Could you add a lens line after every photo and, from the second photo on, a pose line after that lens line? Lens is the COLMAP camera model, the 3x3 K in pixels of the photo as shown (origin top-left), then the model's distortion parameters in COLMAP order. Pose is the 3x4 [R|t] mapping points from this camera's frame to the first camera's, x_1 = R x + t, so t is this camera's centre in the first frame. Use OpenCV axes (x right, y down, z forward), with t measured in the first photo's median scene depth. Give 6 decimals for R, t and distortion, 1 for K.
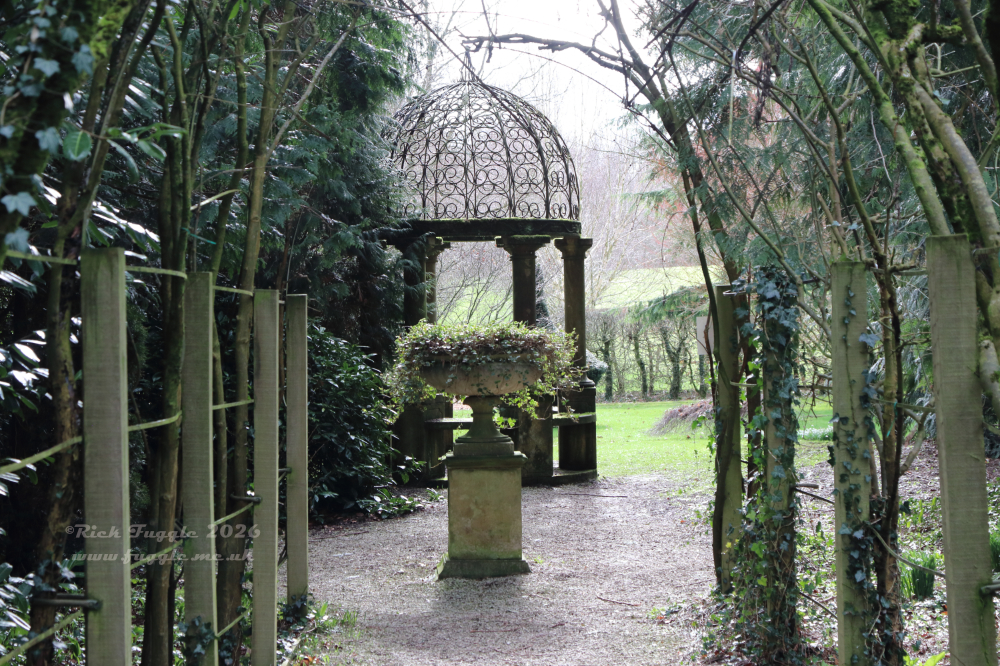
lens RADIAL K [[2178.6, 0, 499.7], [0, 2178.6, 332.6], [0, 0, 1]] dist [0.036270, 0.000000]
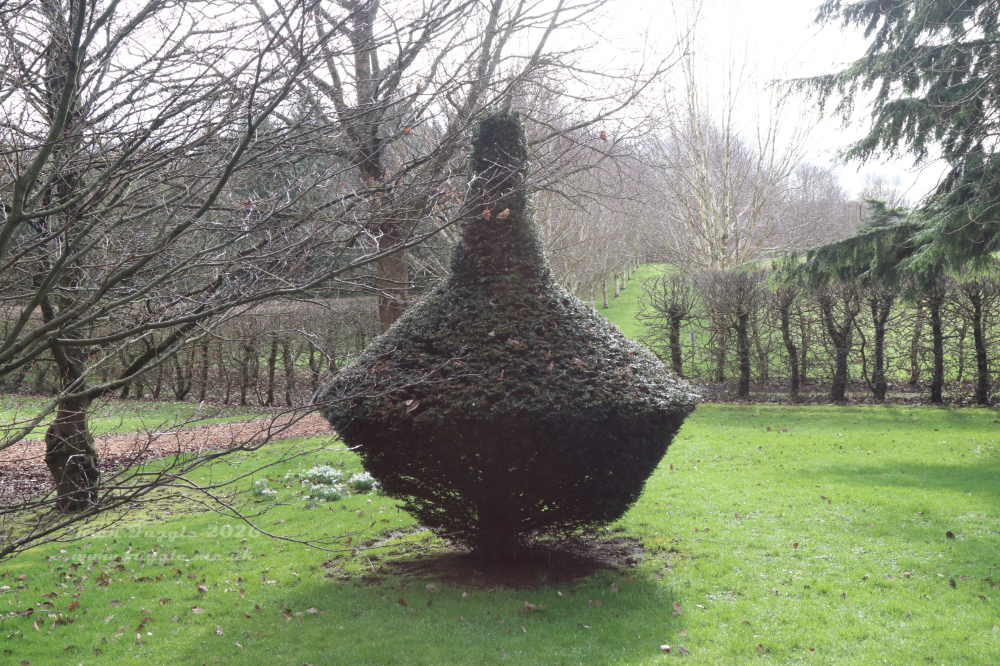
lens RADIAL K [[1327.7, 0, 500.5], [0, 1327.7, 334.0], [0, 0, 1]] dist [-0.105526, 0.000000]
pose [[0.988865, 0.018383, -0.147678, 0.035127], [-0.014109, 0.999452, 0.029933, -0.001473], [0.148147, -0.027516, 0.988582, 0.566678]]
